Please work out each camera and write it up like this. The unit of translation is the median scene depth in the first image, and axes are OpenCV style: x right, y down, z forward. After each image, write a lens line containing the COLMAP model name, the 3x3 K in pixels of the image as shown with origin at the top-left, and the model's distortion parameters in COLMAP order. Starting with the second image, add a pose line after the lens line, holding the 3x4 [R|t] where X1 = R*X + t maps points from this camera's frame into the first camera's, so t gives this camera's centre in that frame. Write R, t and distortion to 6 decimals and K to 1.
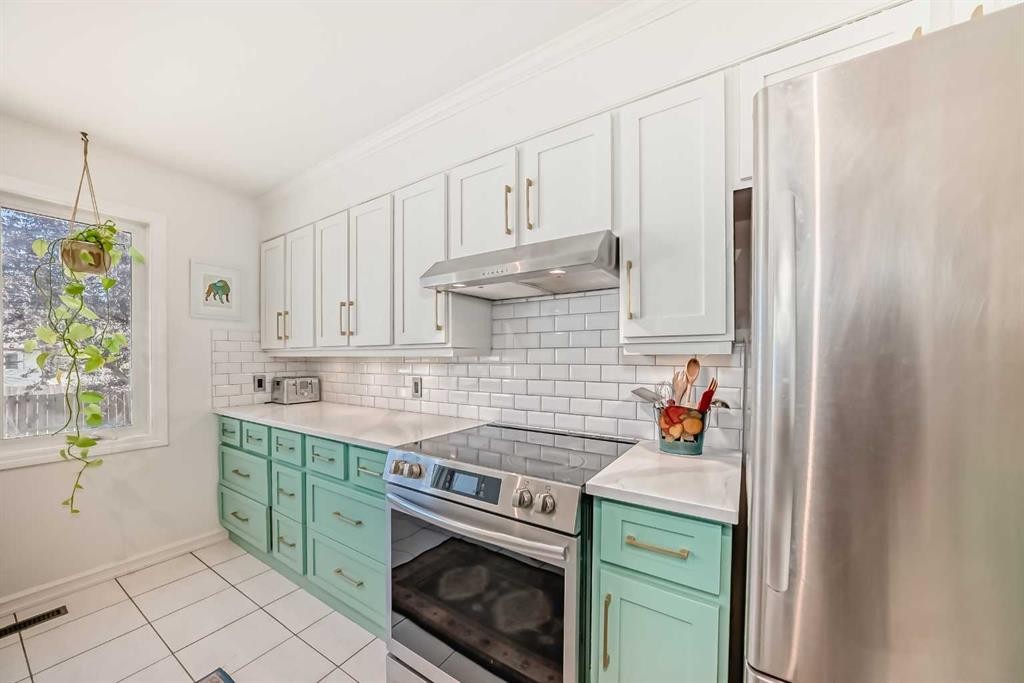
lens RADIAL K [[363.0, 0, 522.3], [0, 363.0, 361.1], [0, 0, 1]] dist [-0.013634, 0.000117]
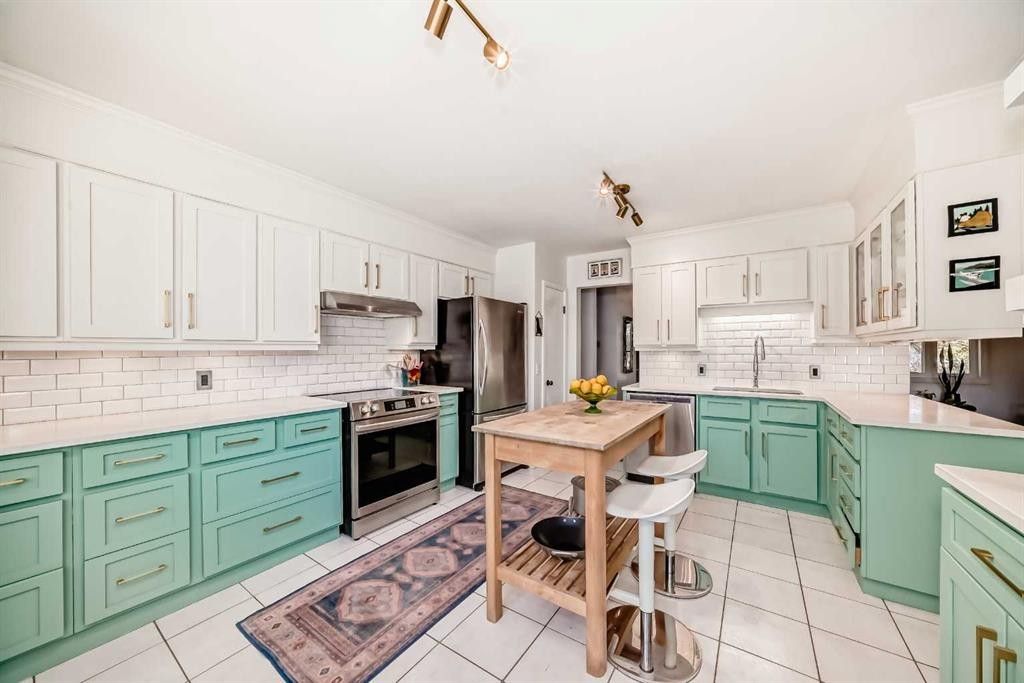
lens RADIAL K [[359.3, 0, 514.3], [0, 359.3, 350.7], [0, 0, 1]] dist [-0.023619, 0.007156]
pose [[0.037792, -0.003817, 0.999278, -1.262133], [0.010138, 0.999943, 0.003436, -0.005025], [-0.999234, 0.010001, 0.037828, 0.092374]]
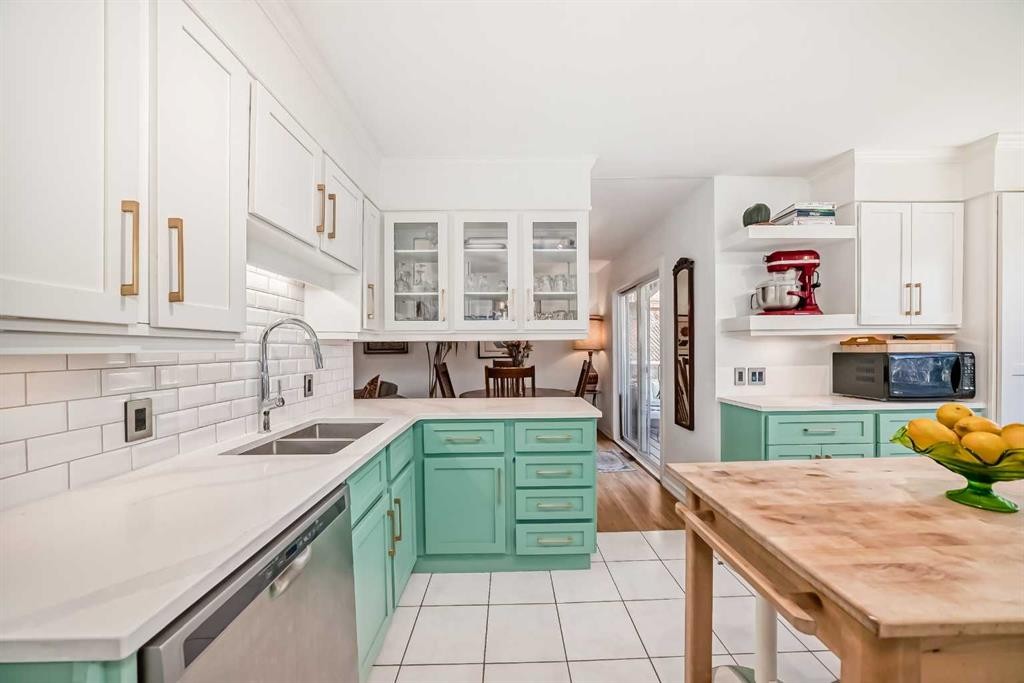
lens RADIAL K [[359.3, 0, 514.3], [0, 359.3, 350.7], [0, 0, 1]] dist [-0.023619, 0.007156]
pose [[-0.838037, 0.004861, -0.545592, 0.247577], [-0.000451, 0.999954, 0.009602, 0.002091], [0.545614, 0.008293, -0.837996, -0.032044]]
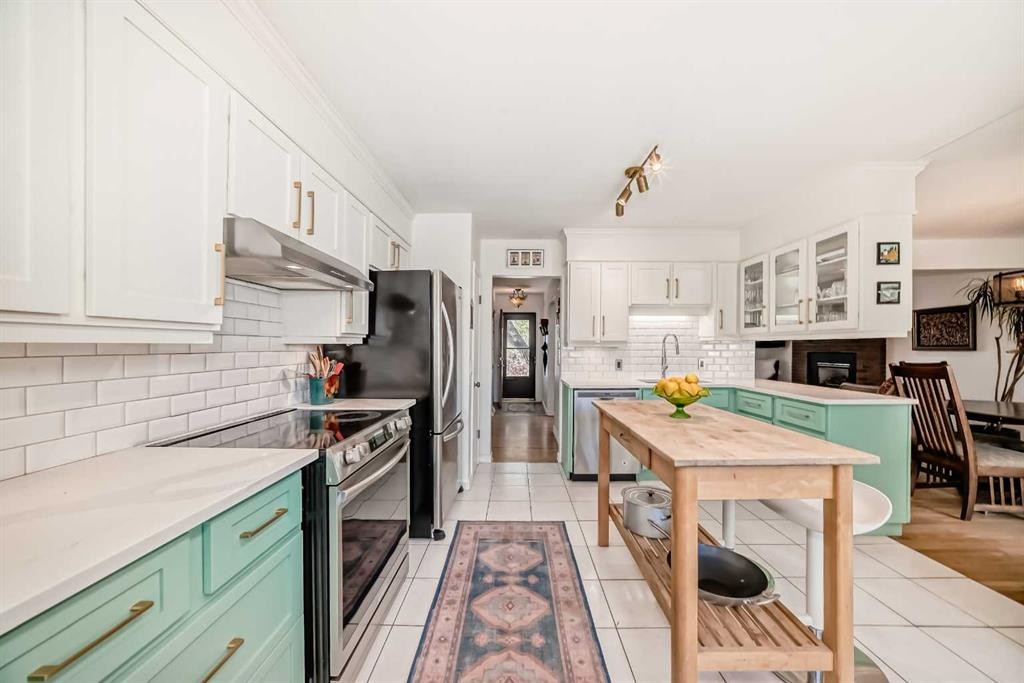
lens RADIAL K [[359.3, 0, 514.3], [0, 359.3, 350.7], [0, 0, 1]] dist [-0.023619, 0.007156]
pose [[-0.521579, -0.013471, 0.853097, -0.818746], [0.005571, 0.999800, 0.019194, -0.006575], [-0.853185, 0.014764, -0.521400, 0.650840]]
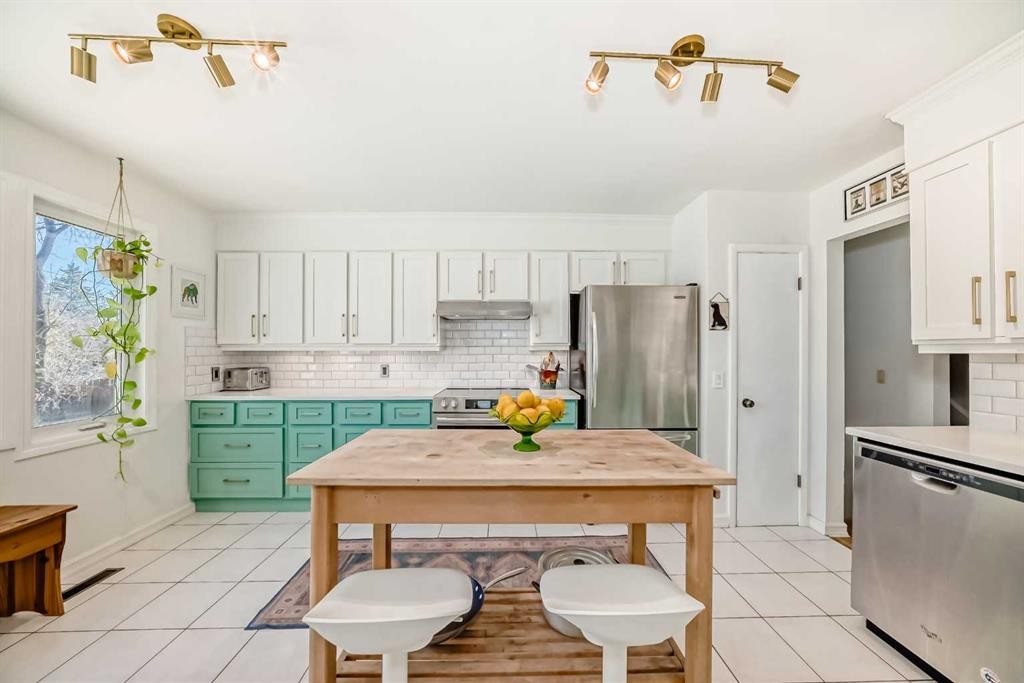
lens RADIAL K [[359.3, 0, 514.3], [0, 359.3, 350.7], [0, 0, 1]] dist [-0.023619, 0.007156]
pose [[0.829115, -0.001243, 0.559076, -0.684254], [0.005921, 0.999961, -0.006559, 0.000728], [-0.559046, 0.008749, 0.829090, -0.555681]]
